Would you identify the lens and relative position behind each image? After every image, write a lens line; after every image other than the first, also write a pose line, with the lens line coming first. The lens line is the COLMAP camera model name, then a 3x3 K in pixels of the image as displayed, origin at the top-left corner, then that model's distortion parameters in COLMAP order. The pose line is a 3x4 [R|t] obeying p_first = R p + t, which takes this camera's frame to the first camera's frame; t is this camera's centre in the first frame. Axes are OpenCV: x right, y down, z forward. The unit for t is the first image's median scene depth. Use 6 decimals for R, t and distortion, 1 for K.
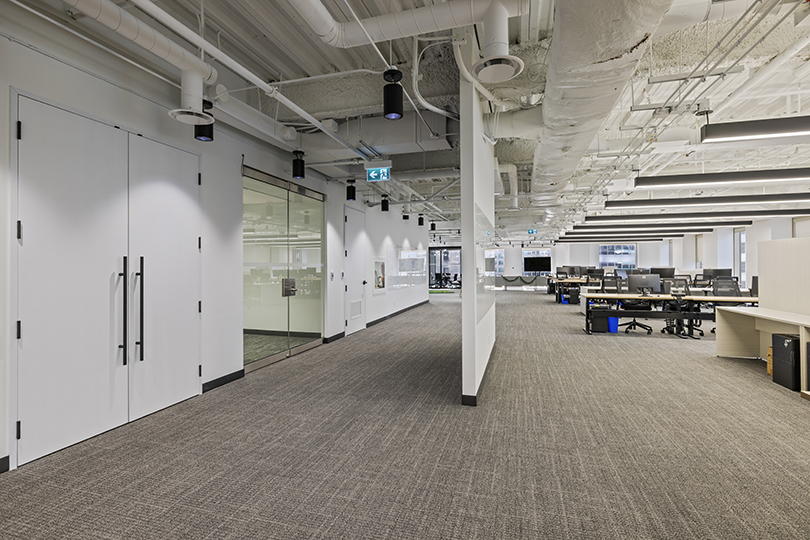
lens RADIAL K [[344.2, 0, 409.1], [0, 344.2, 267.8], [0, 0, 1]] dist [-0.001041, -0.000153]
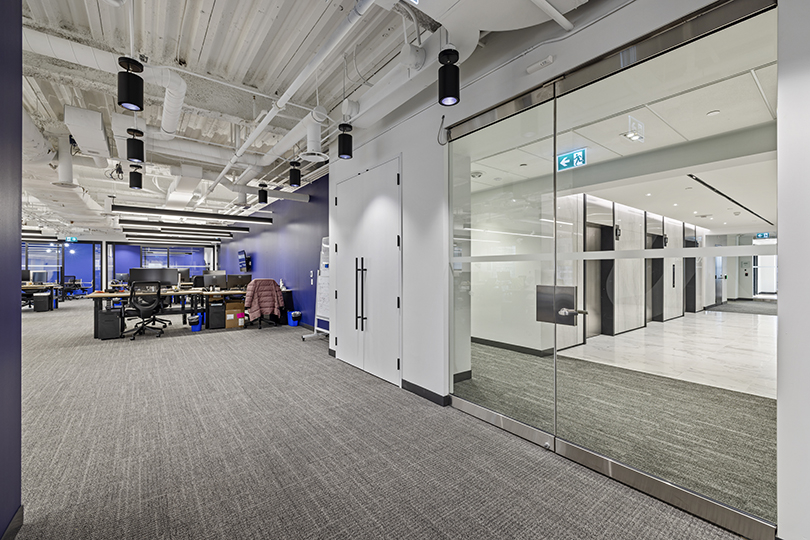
lens RADIAL K [[344.2, 0, 409.1], [0, 344.2, 267.8], [0, 0, 1]] dist [-0.001041, -0.000153]
pose [[-0.576604, -0.000548, -0.817023, 0.256675], [0.000638, 0.999999, -0.001121, 0.013168], [0.817023, -0.001168, -0.576603, 1.891045]]
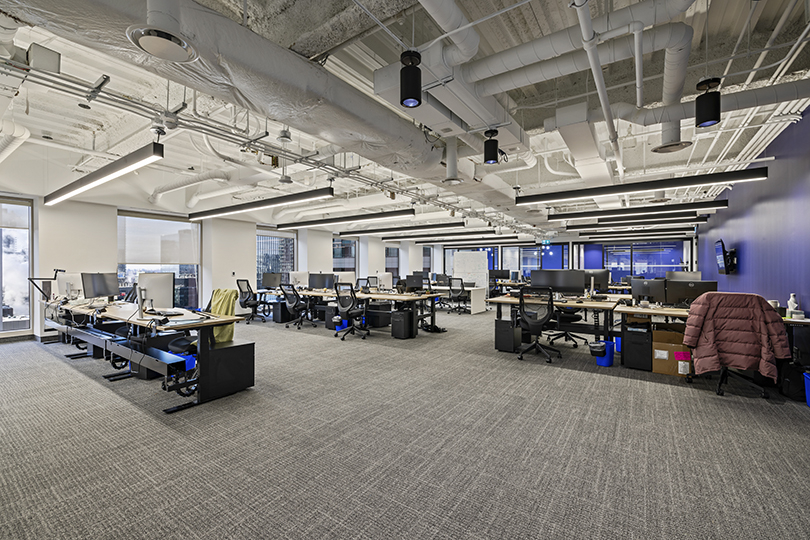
lens RADIAL K [[344.2, 0, 409.1], [0, 344.2, 267.8], [0, 0, 1]] dist [-0.001041, -0.000153]
pose [[-0.953193, 0.002441, 0.302354, -0.411492], [0.002503, 0.999997, -0.000184, 0.002605], [-0.302353, 0.000582, -0.953196, 1.135198]]
